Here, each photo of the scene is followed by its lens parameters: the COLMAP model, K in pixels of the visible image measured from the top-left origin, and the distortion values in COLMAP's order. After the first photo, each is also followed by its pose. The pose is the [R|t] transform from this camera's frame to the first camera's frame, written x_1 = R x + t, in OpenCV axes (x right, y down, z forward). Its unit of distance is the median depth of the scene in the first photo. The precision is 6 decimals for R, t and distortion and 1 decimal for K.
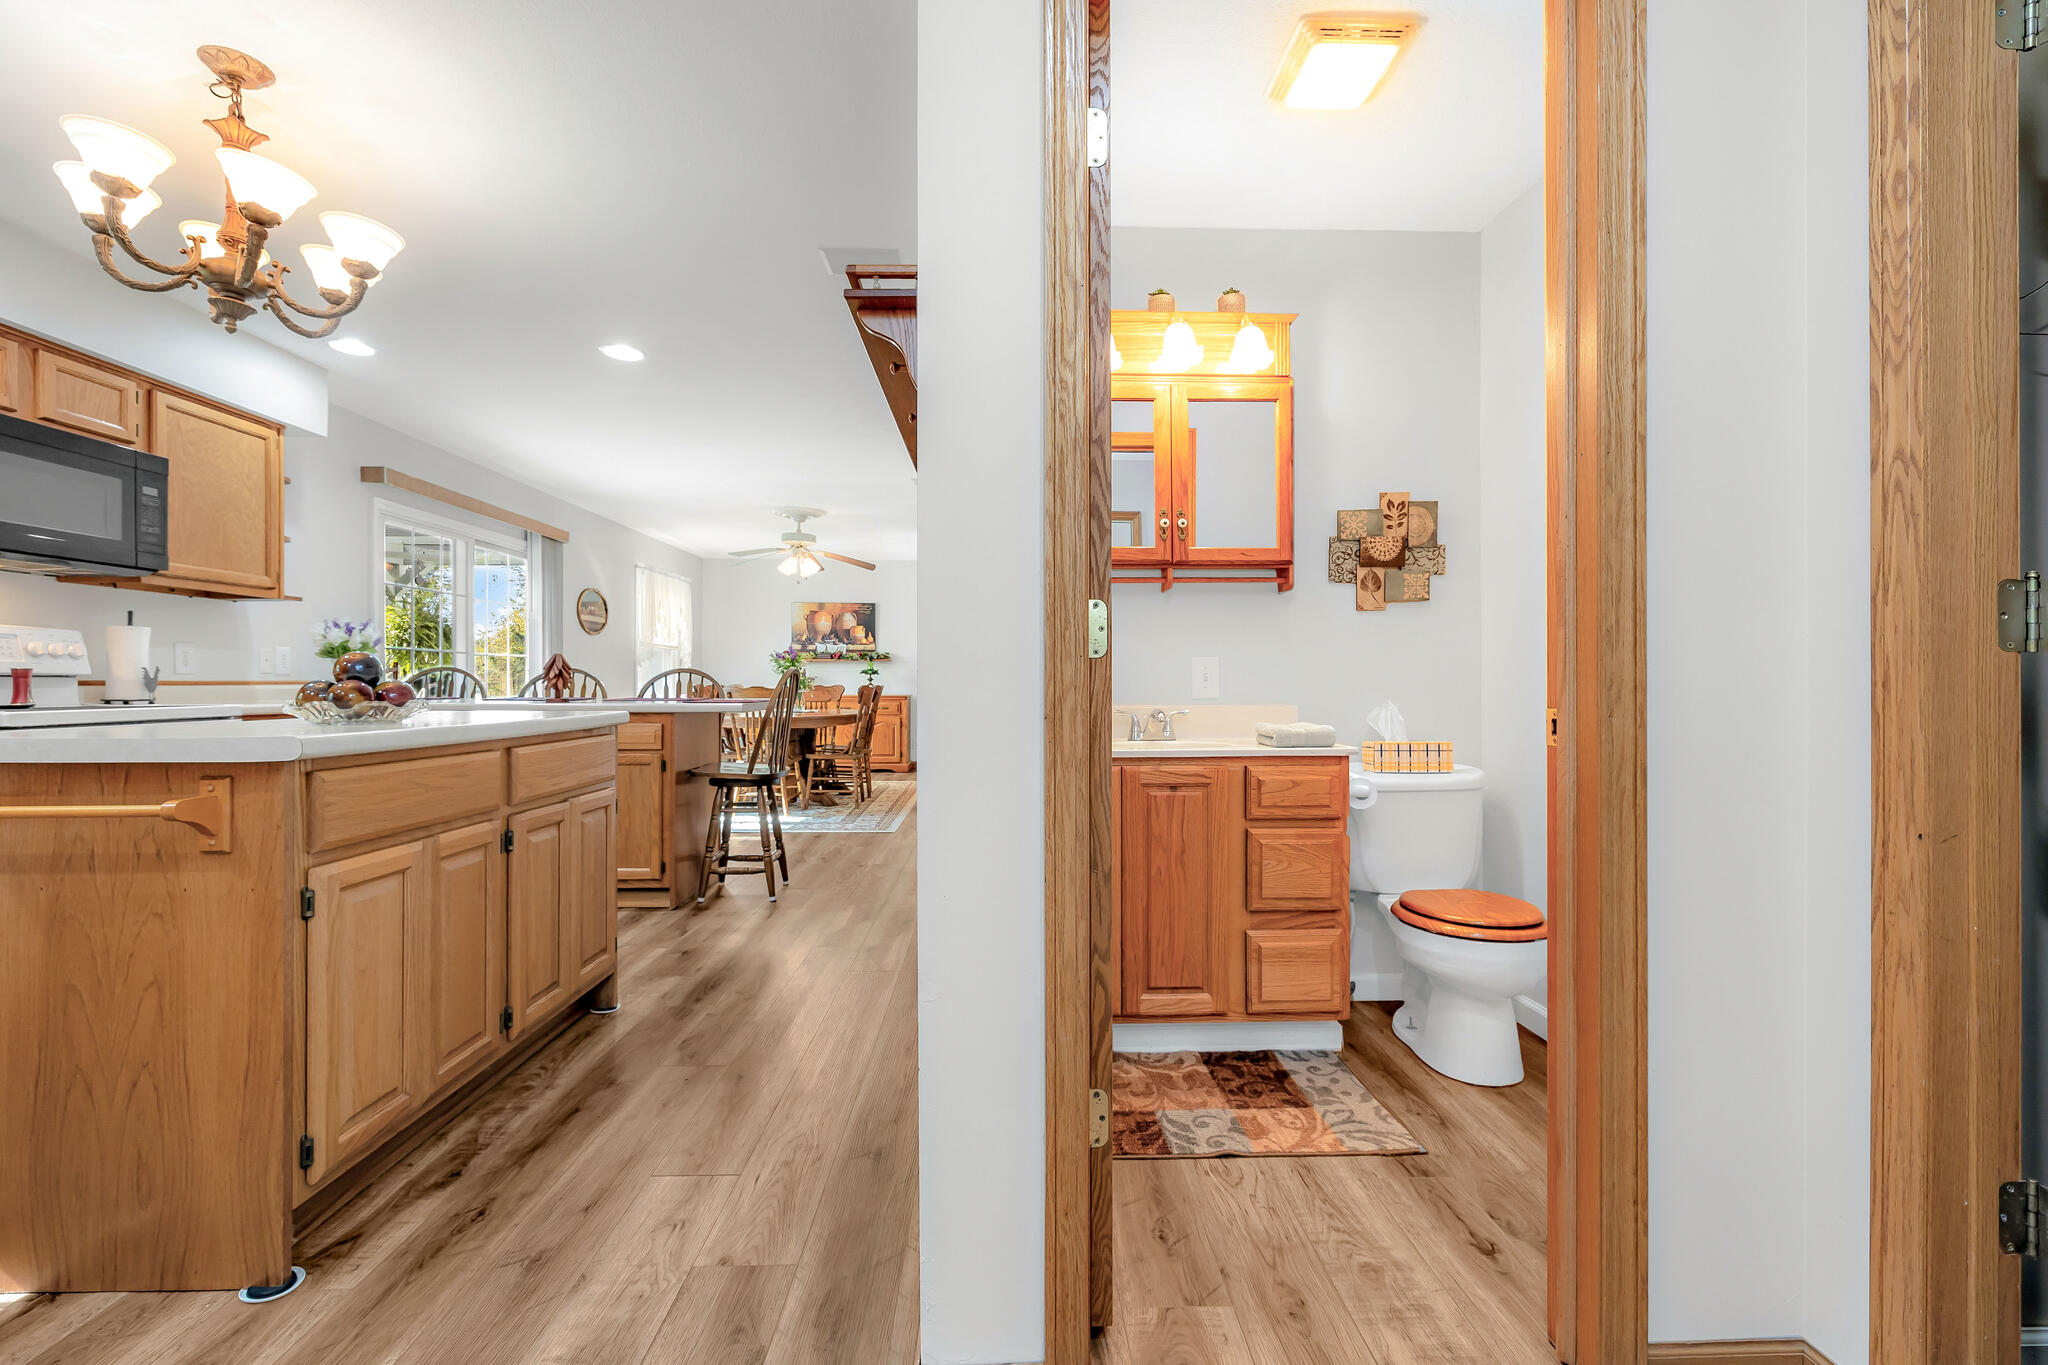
lens RADIAL K [[870.8, 0, 1027.6], [0, 870.8, 681.6], [0, 0, 1]] dist [-0.001063, -0.000182]
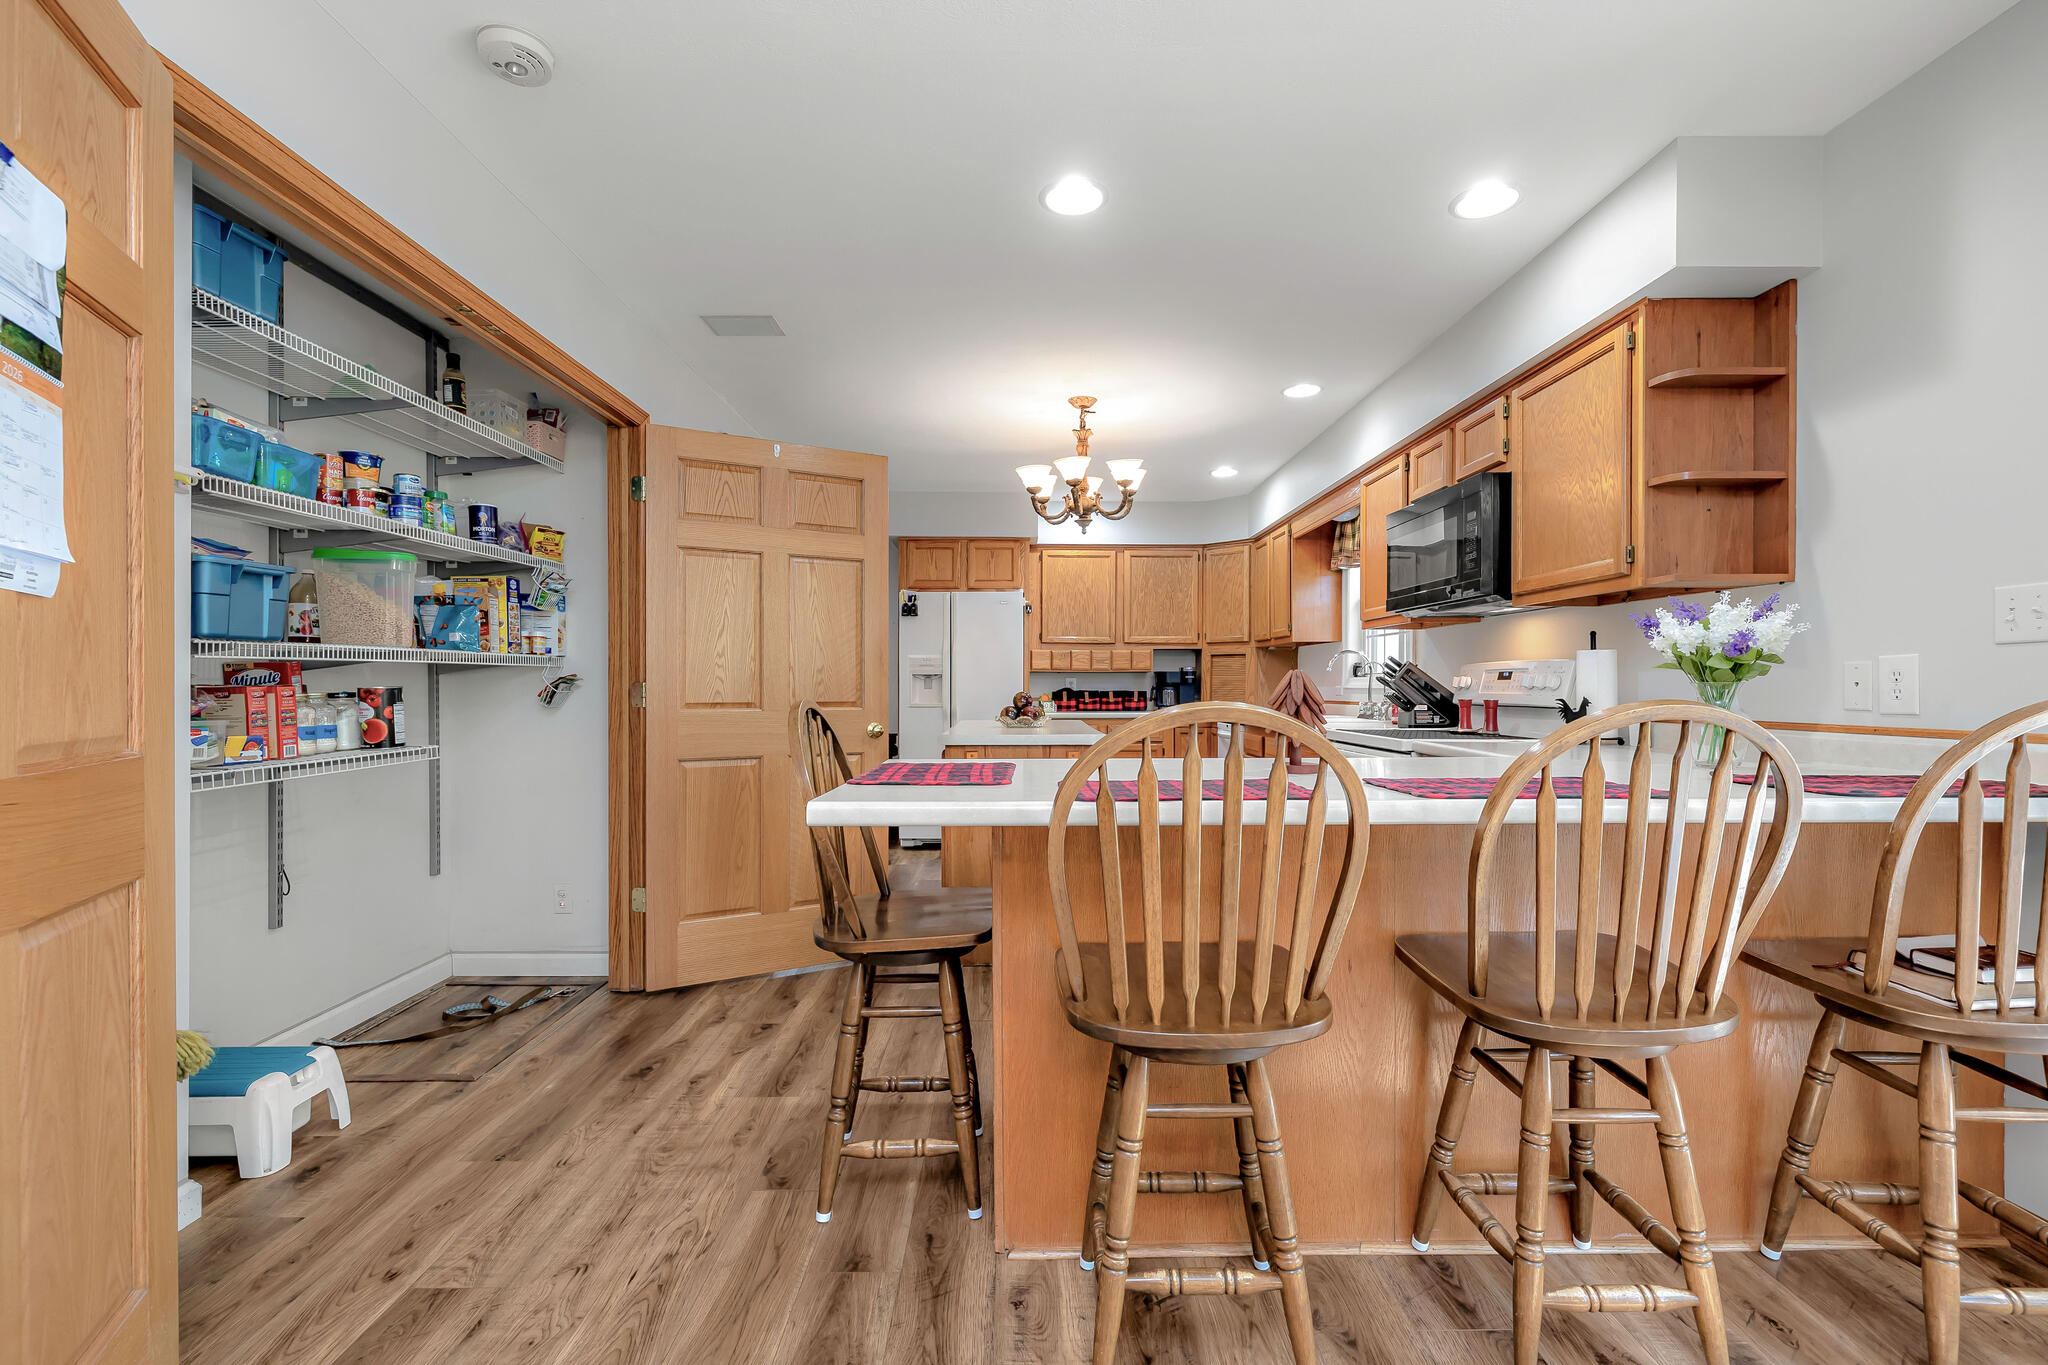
lens RADIAL K [[885.2, 0, 1024.4], [0, 885.2, 690.7], [0, 0, 1]] dist [-0.002888, 0.000374]
pose [[-0.999723, 0.001370, 0.023486, -0.534603], [0.001522, 0.999978, 0.006449, -0.032629], [-0.023477, 0.006483, -0.999703, 1.983951]]
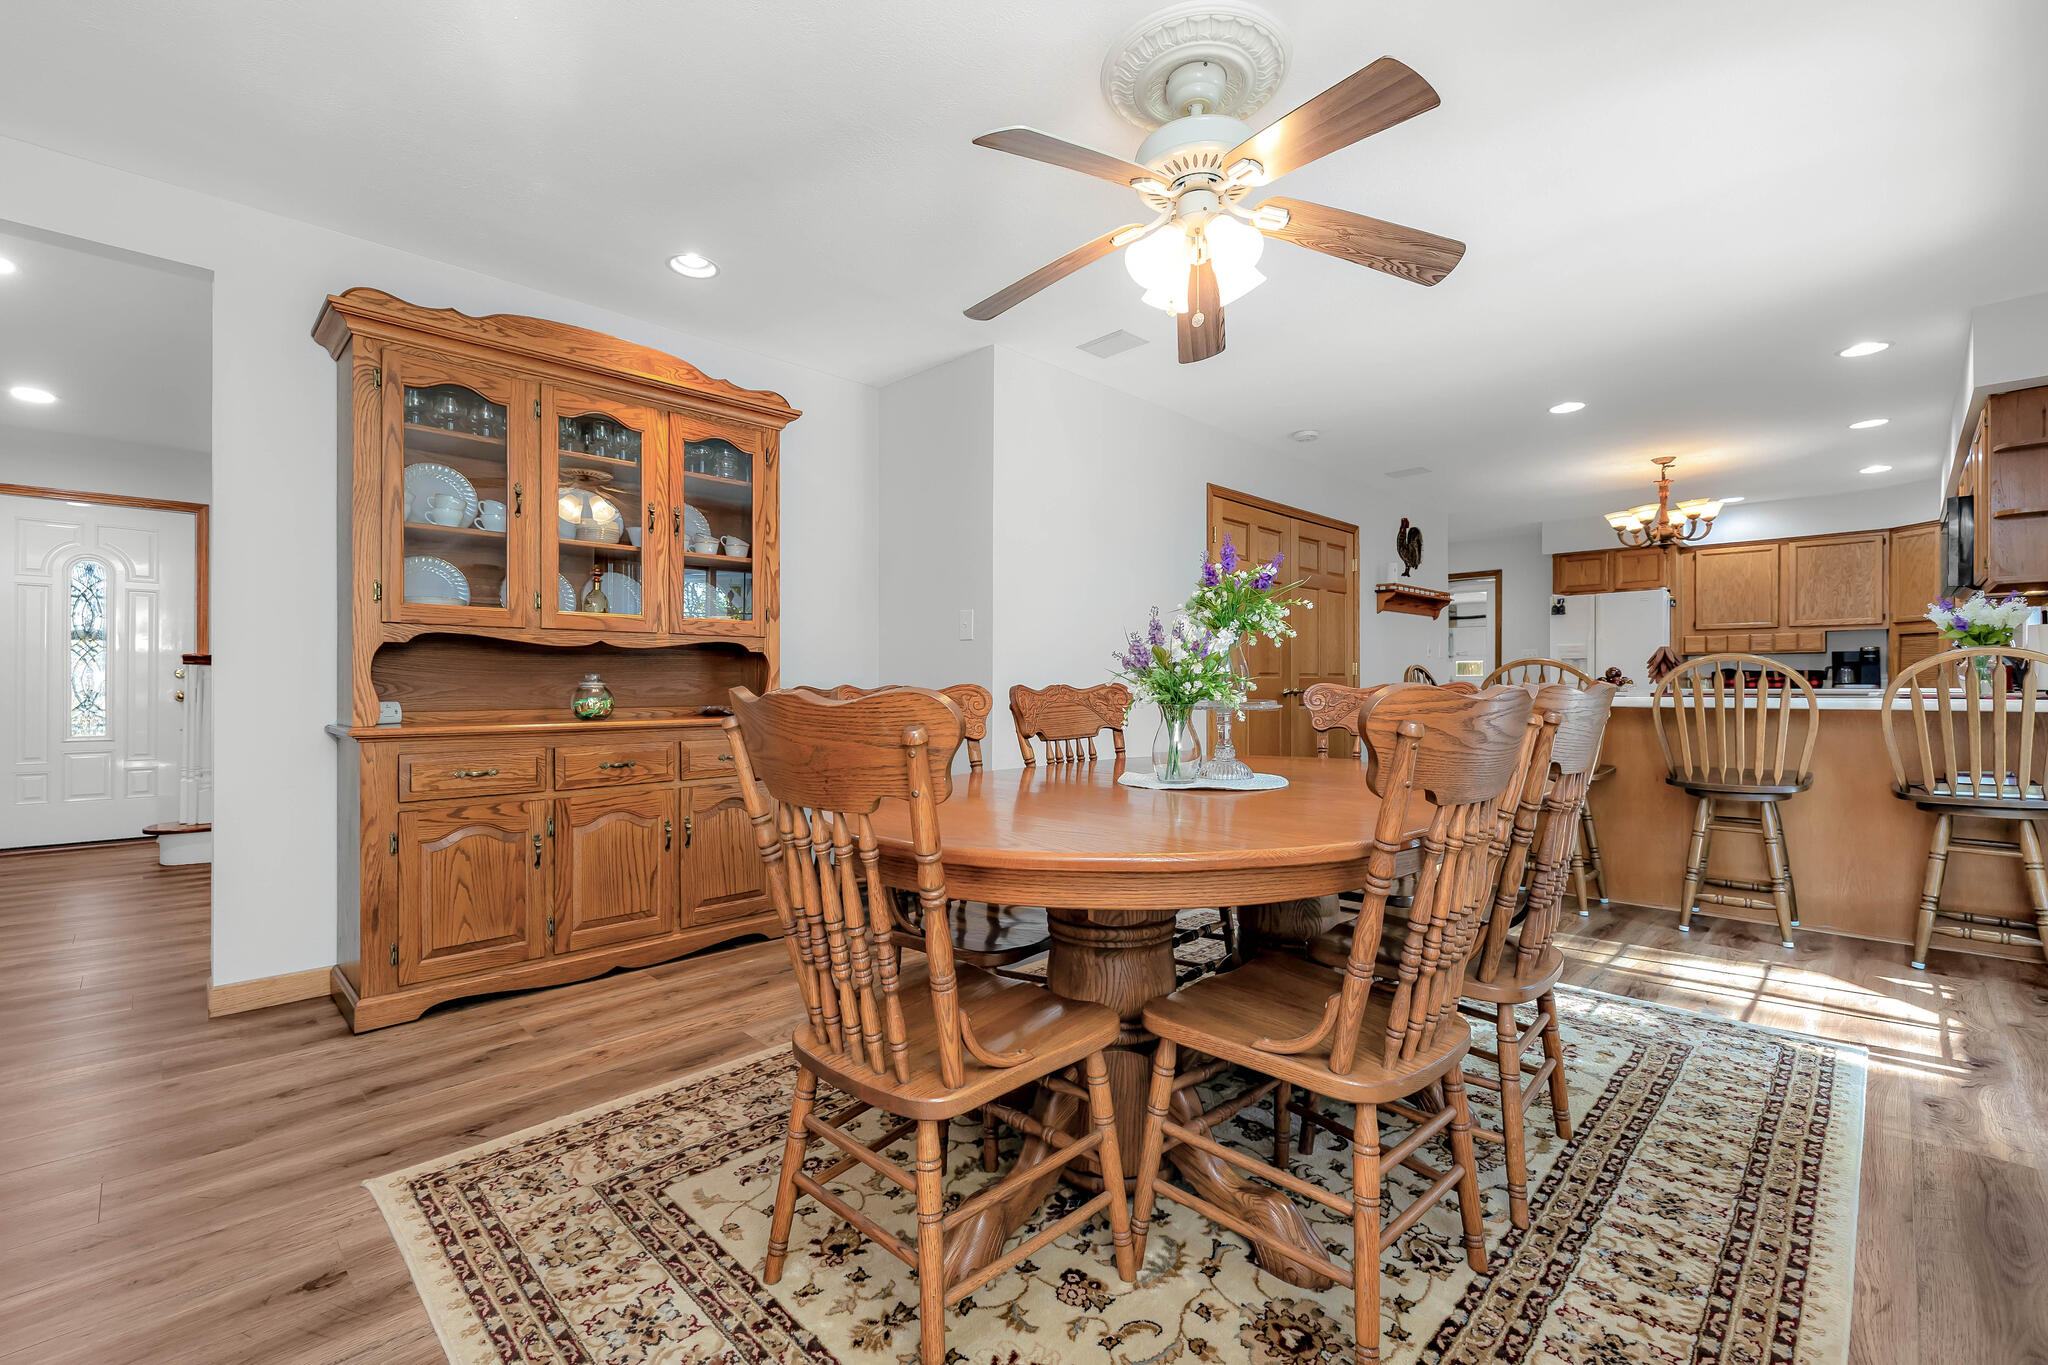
lens RADIAL K [[873.3, 0, 1024.0], [0, 873.3, 682.5], [0, 0, 1]] dist [-0.001564, -0.000029]
pose [[-0.686037, 0.003546, 0.727558, -1.001254], [0.004122, 0.999991, -0.000986, 0.007752], [-0.727555, 0.002323, -0.686046, 2.893115]]
